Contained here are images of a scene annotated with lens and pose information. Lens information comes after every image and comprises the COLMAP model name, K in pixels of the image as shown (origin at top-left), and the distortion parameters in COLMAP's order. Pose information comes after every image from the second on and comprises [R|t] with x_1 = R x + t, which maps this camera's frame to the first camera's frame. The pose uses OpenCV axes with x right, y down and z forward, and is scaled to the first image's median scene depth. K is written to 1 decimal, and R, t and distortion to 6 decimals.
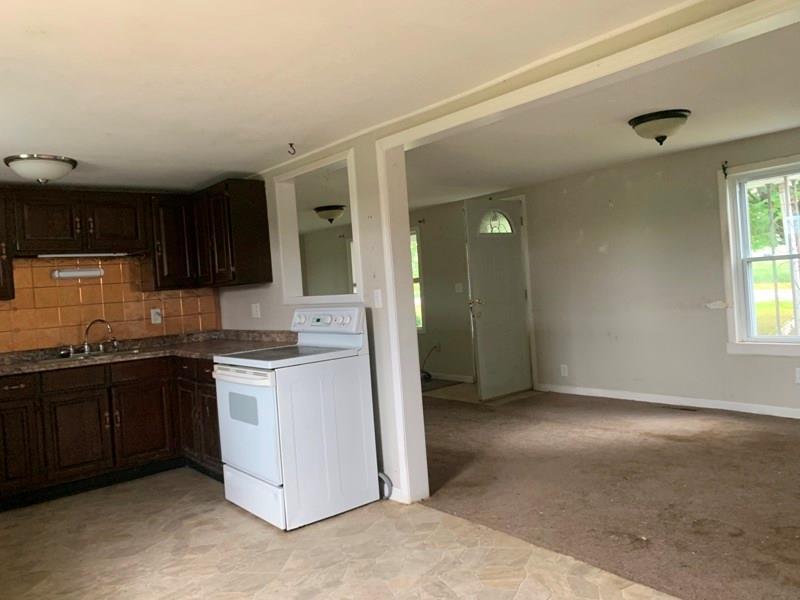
lens RADIAL K [[600.7, 0, 400.0], [0, 600.7, 300.0], [0, 0, 1]] dist [0.006565, 0.000208]
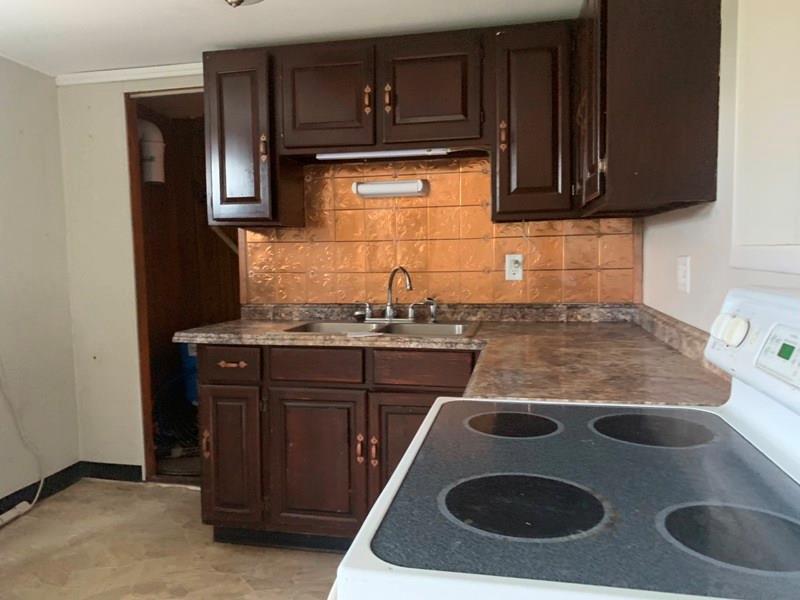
lens RADIAL K [[600.7, 0, 400.0], [0, 600.7, 300.0], [0, 0, 1]] dist [0.006565, 0.000208]
pose [[0.624706, 0.123692, -0.771001, -0.045003], [-0.047726, 0.991576, 0.120409, -0.005173], [0.779400, -0.038423, 0.625347, 0.624320]]
